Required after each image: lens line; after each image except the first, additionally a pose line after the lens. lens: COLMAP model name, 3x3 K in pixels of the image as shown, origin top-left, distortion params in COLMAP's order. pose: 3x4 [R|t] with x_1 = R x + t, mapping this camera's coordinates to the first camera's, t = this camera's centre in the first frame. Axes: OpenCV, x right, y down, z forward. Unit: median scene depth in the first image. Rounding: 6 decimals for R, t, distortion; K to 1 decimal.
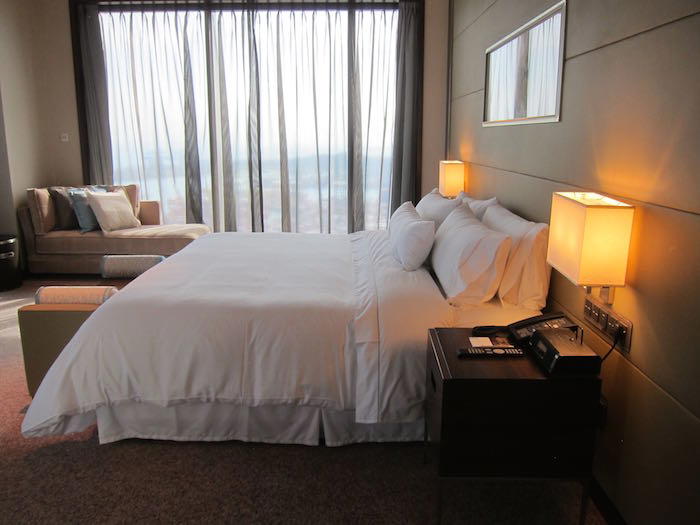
lens RADIAL K [[584.2, 0, 344.3], [0, 584.2, 264.0], [0, 0, 1]] dist [-0.057881, 0.009042]
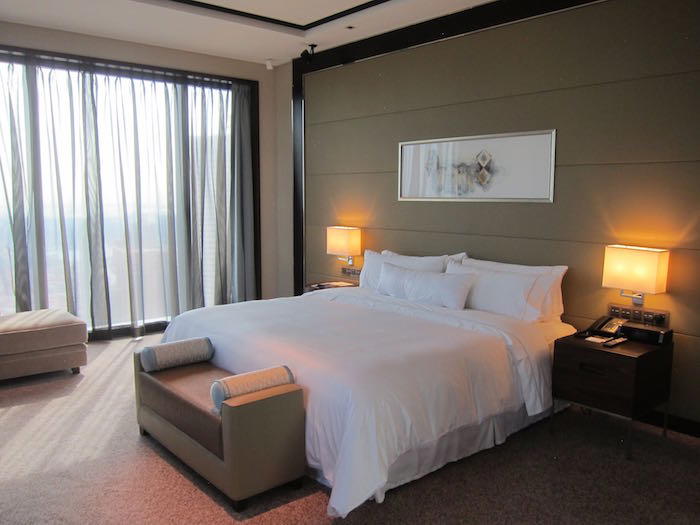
lens RADIAL K [[584.2, 0, 344.3], [0, 584.2, 264.0], [0, 0, 1]] dist [-0.057881, 0.009042]
pose [[0.751646, -0.075483, 0.655233, -1.116595], [0.138443, 0.989355, -0.044840, -0.083984], [-0.644873, 0.124416, 0.754095, 0.176398]]
